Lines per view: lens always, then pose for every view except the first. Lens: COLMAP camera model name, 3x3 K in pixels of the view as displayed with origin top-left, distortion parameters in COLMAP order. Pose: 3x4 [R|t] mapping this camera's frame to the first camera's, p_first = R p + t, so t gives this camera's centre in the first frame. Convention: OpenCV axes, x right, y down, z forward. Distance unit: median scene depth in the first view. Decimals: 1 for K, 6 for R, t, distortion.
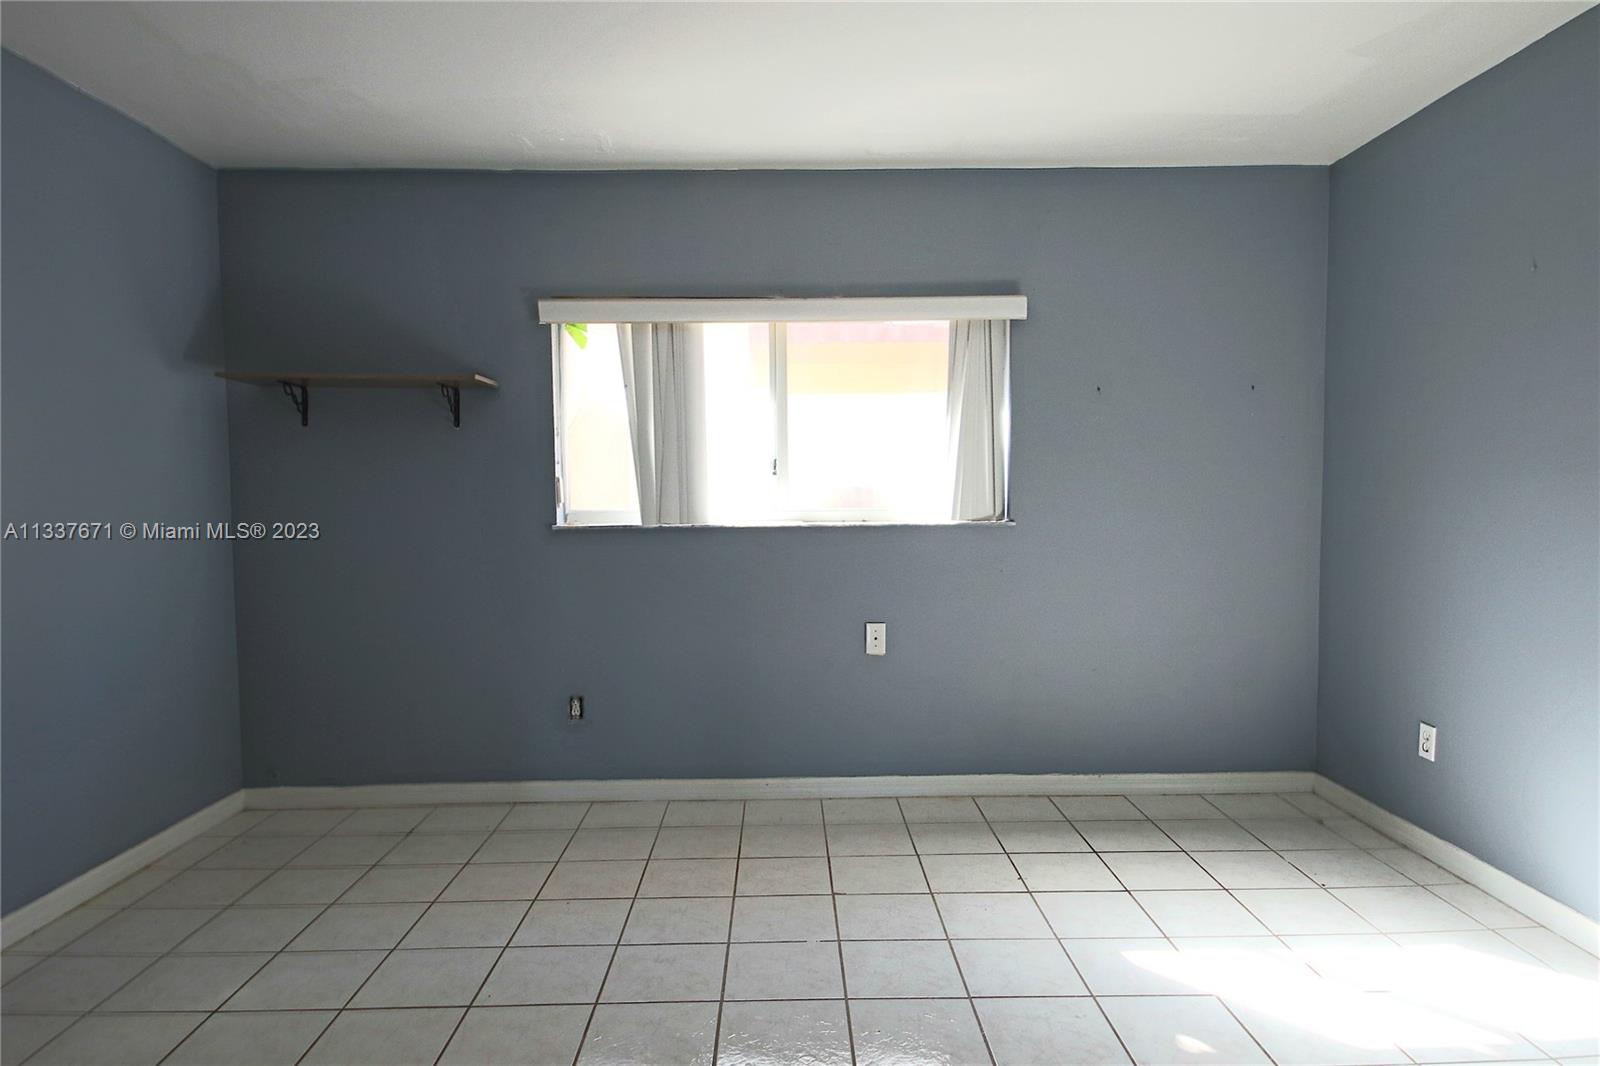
lens RADIAL K [[940.5, 0, 808.6], [0, 940.5, 540.5], [0, 0, 1]] dist [0.015798, -0.001770]
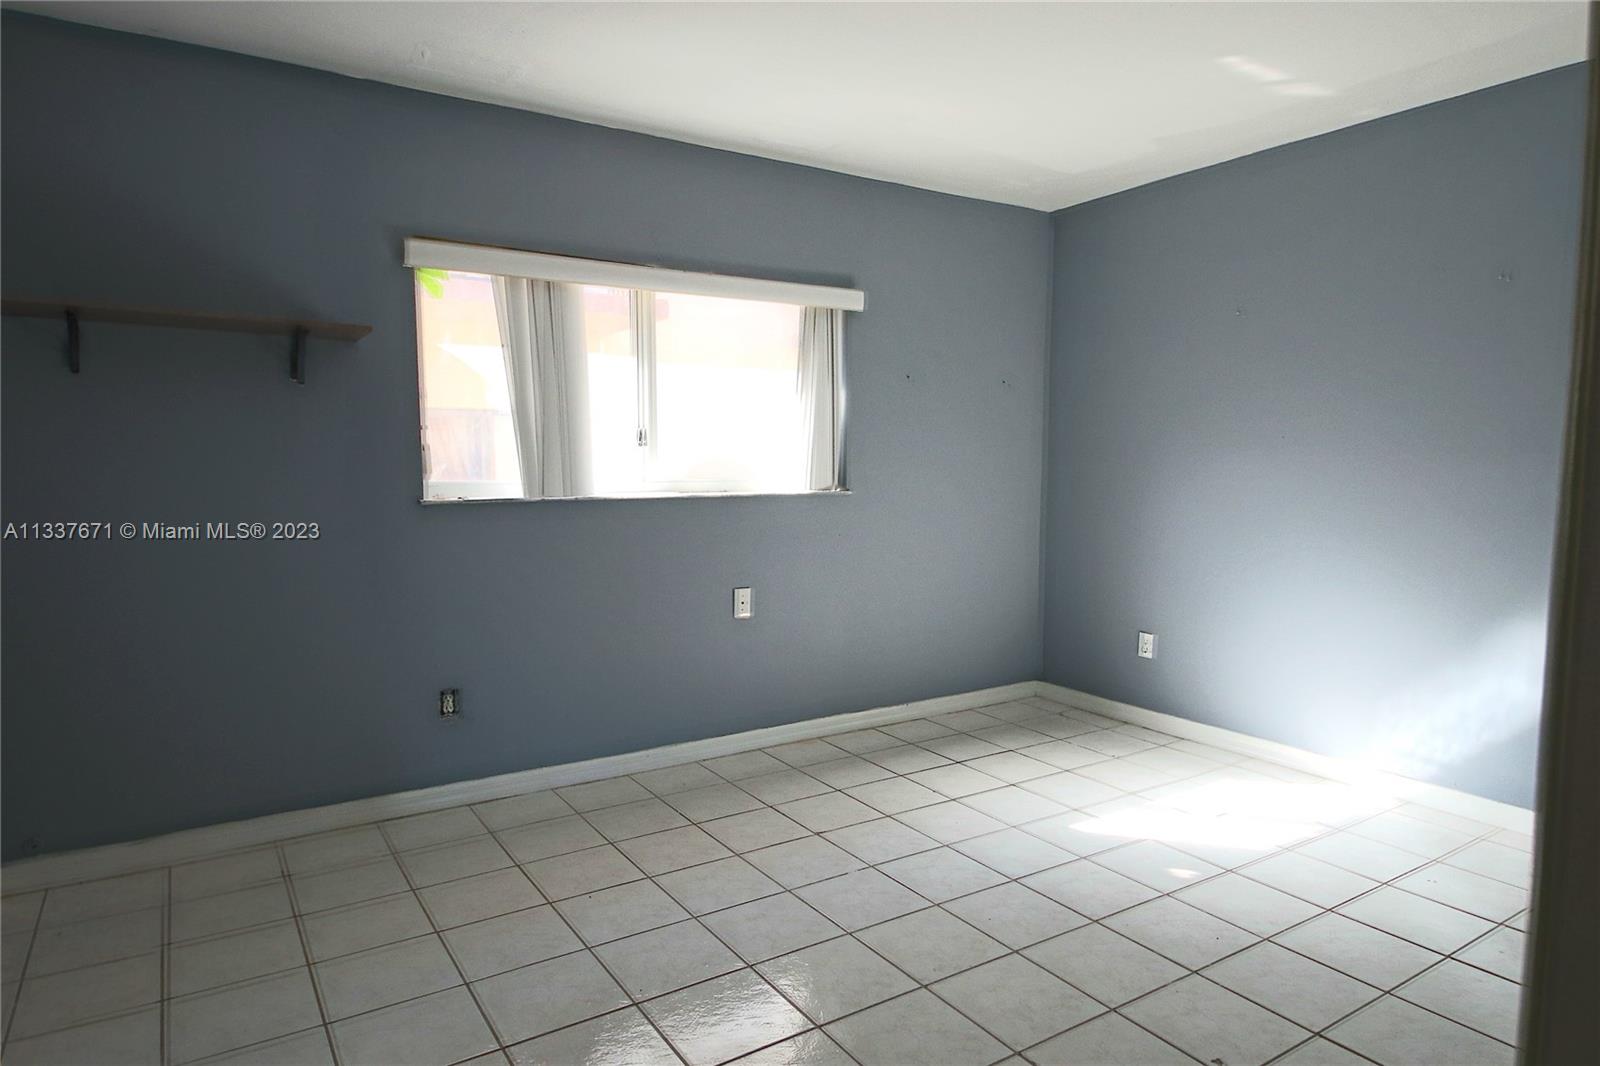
lens RADIAL K [[940.5, 0, 808.6], [0, 940.5, 540.5], [0, 0, 1]] dist [0.015798, -0.001770]
pose [[0.851820, -0.036587, 0.522556, -0.423478], [0.019917, 0.999099, 0.037485, -0.003871], [-0.523456, -0.021523, 0.851781, 0.064346]]
